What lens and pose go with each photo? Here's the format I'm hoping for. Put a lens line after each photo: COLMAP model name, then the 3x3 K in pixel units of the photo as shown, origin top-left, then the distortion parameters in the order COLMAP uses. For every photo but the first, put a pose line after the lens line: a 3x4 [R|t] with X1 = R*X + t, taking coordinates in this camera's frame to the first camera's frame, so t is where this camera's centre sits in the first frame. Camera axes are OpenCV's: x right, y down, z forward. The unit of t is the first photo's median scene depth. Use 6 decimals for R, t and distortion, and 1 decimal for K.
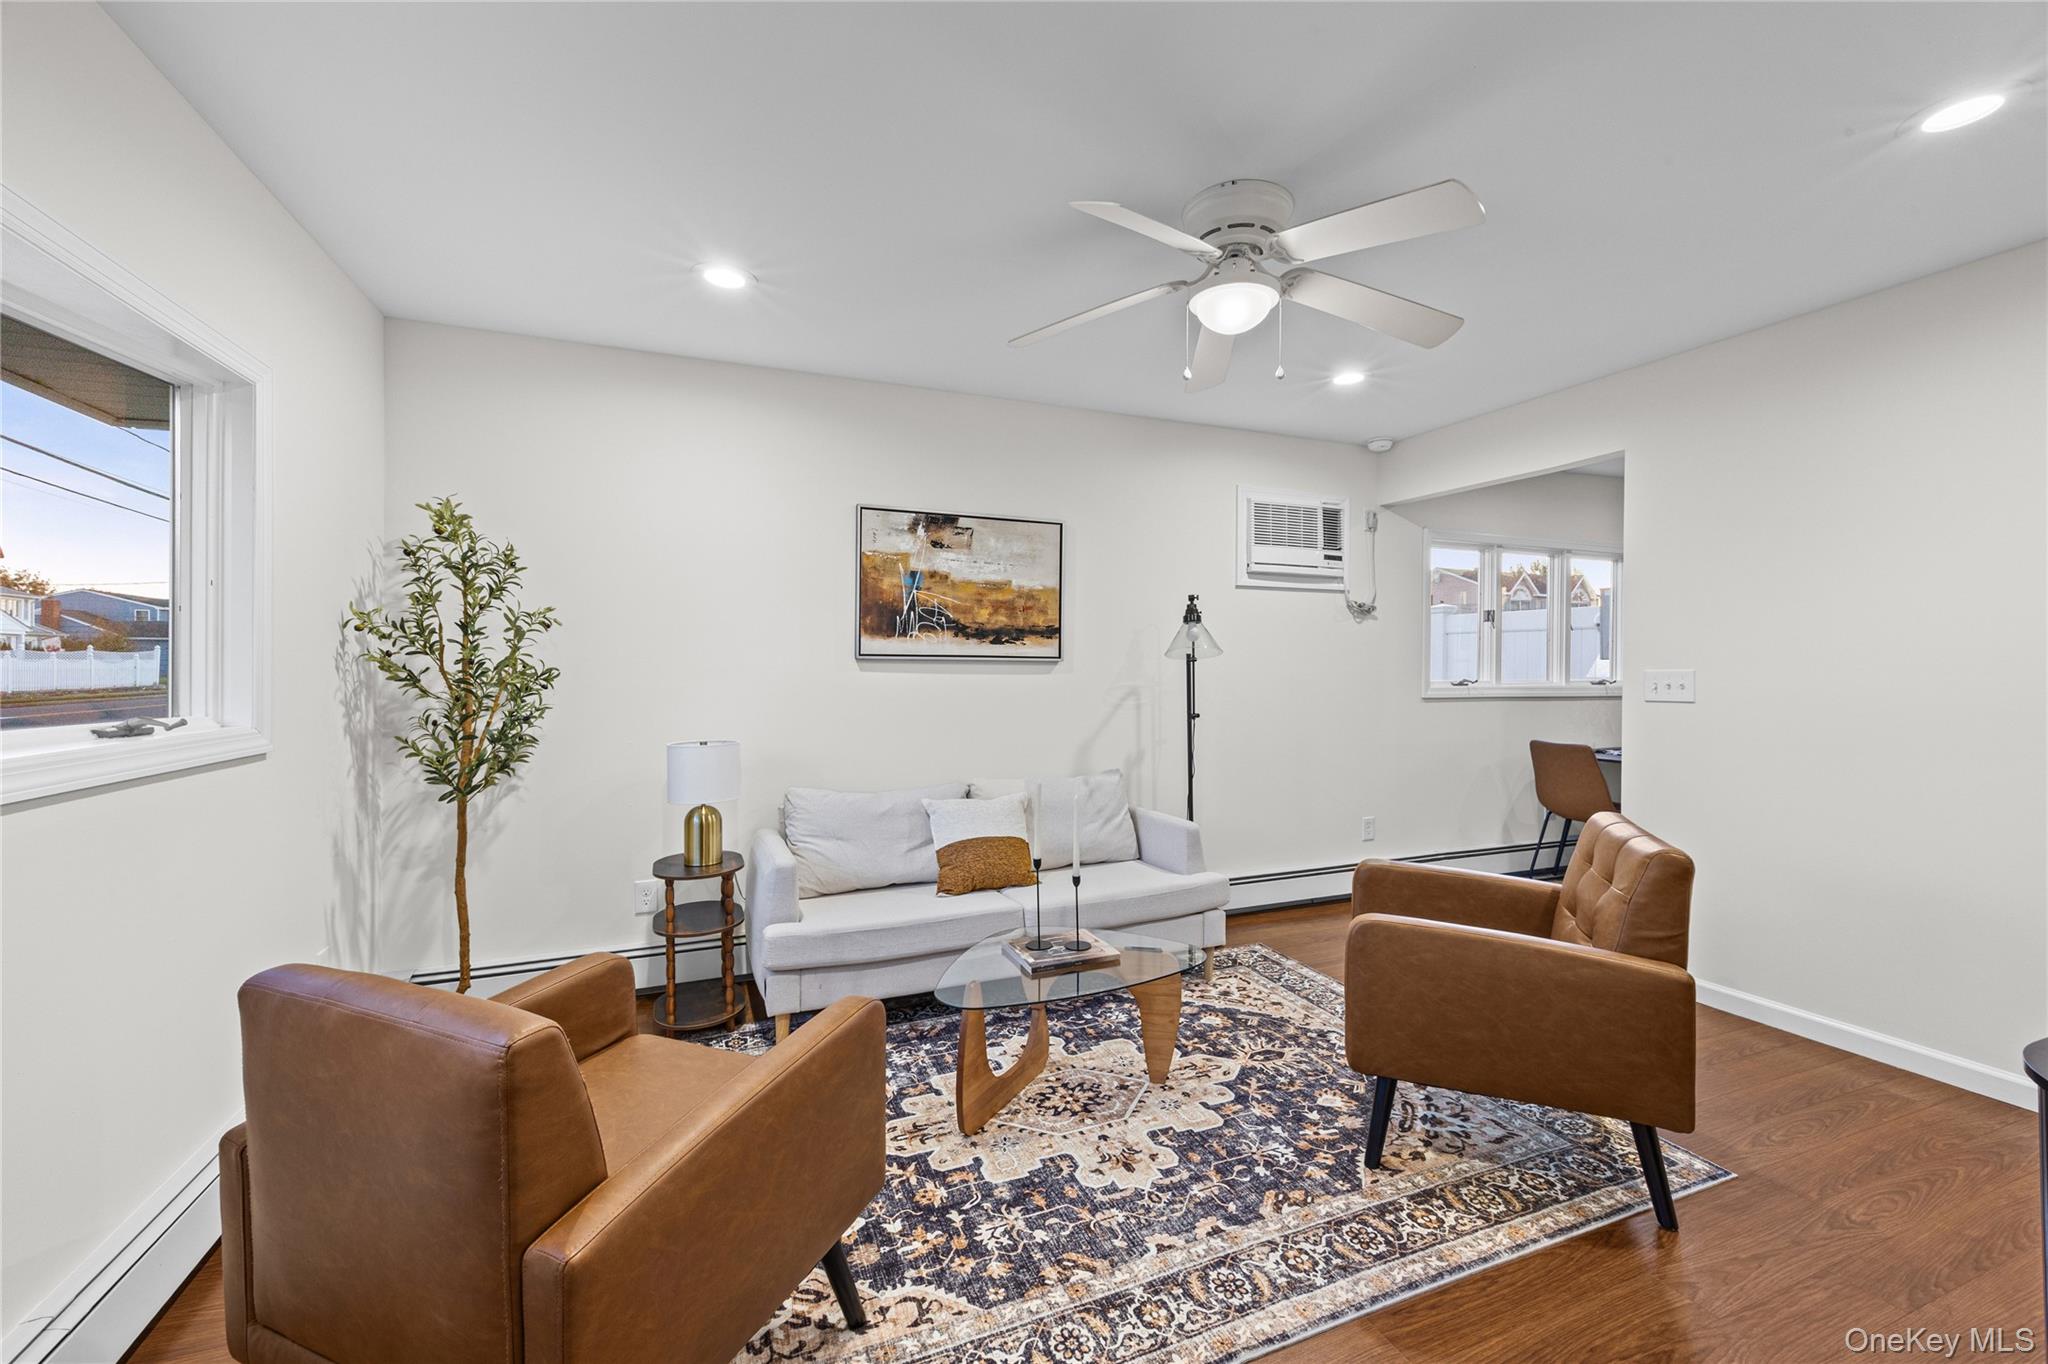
lens RADIAL K [[817.1, 0, 1029.1], [0, 817.1, 670.9], [0, 0, 1]] dist [0.007042, -0.000184]
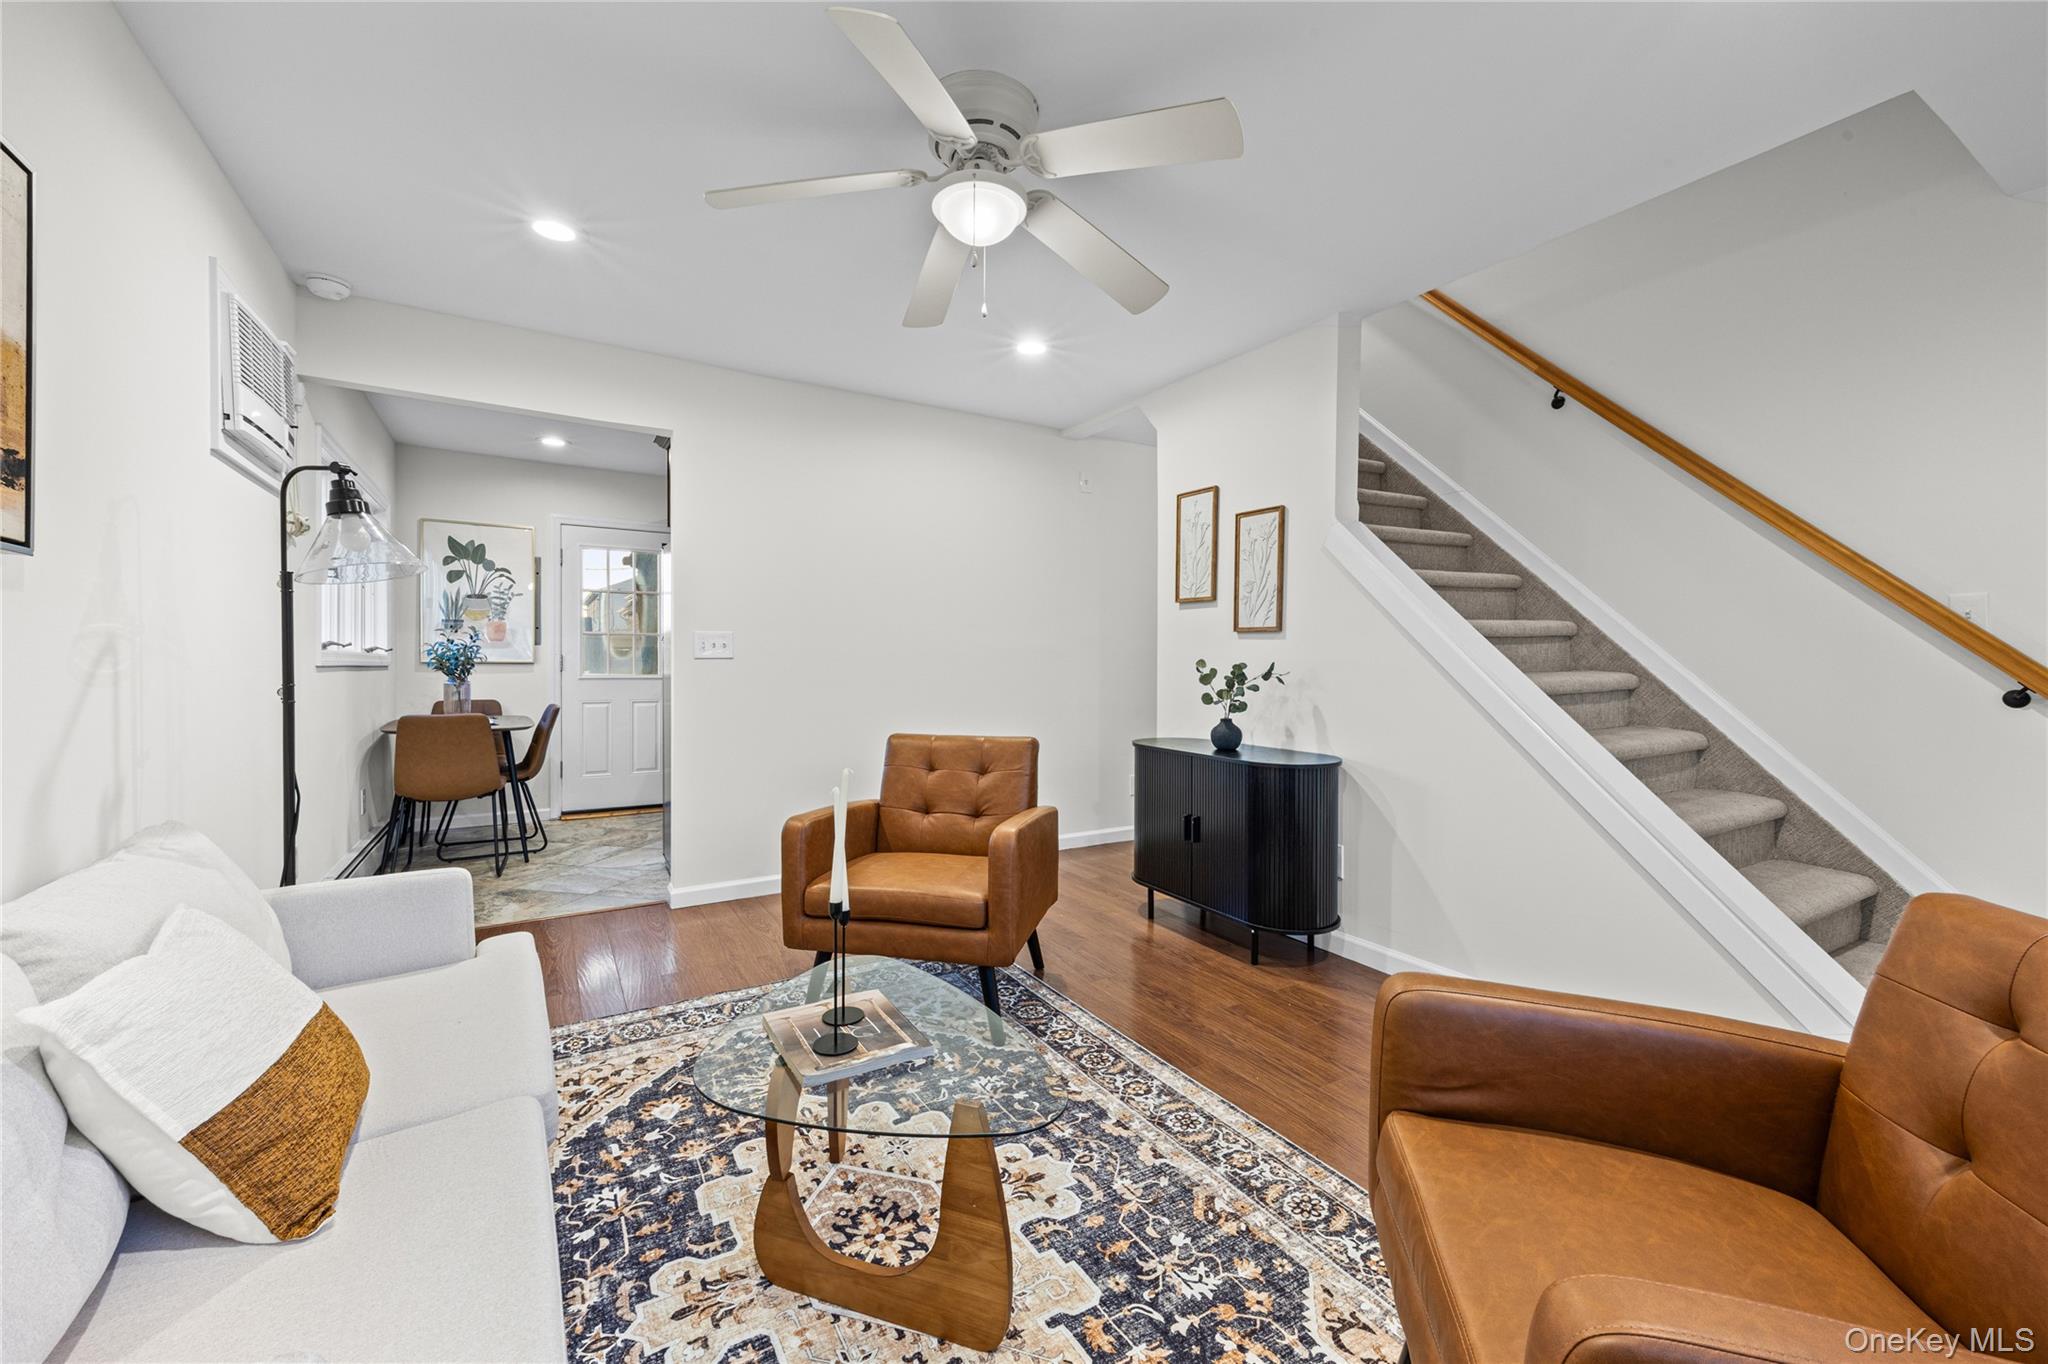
lens RADIAL K [[817.1, 0, 1029.1], [0, 817.1, 670.9], [0, 0, 1]] dist [0.007042, -0.000184]
pose [[-0.154001, -0.010854, 0.988011, -0.557258], [0.000517, 0.999939, 0.011066, 0.051064], [-0.988070, 0.002215, -0.153986, 0.881651]]
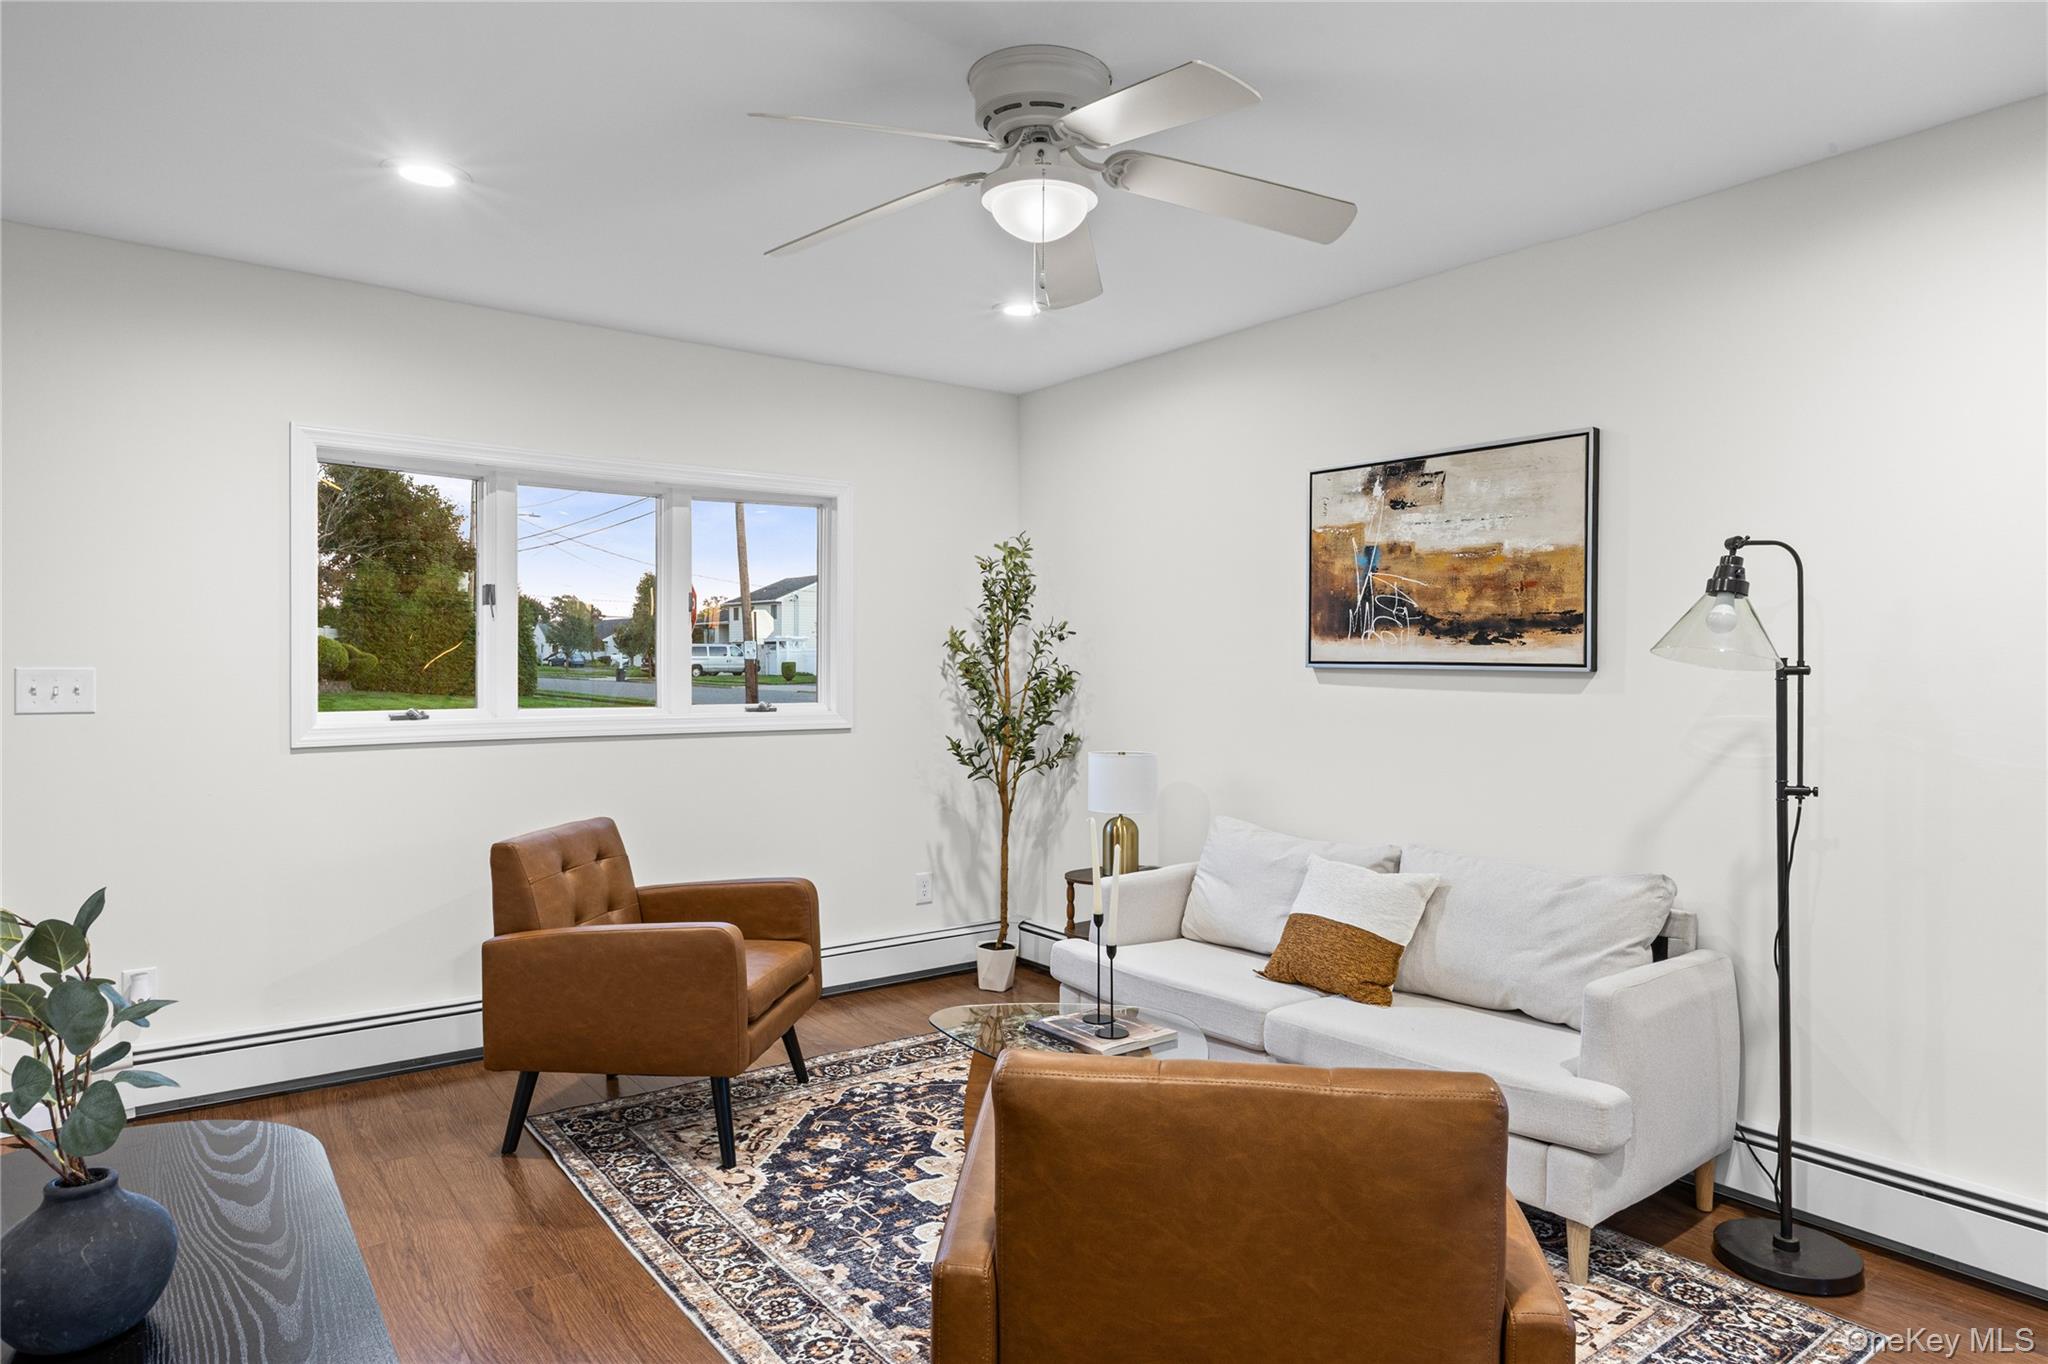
lens RADIAL K [[1194.9, 0, 1024.0], [0, 1194.9, 682.0], [0, 0, 1]] dist [-0.013490, 0.000205]
pose [[0.257694, 0.015536, -0.966102, 1.063681], [-0.008763, 0.999867, 0.013741, -0.018112], [0.966187, 0.004925, 0.257796, 0.570914]]
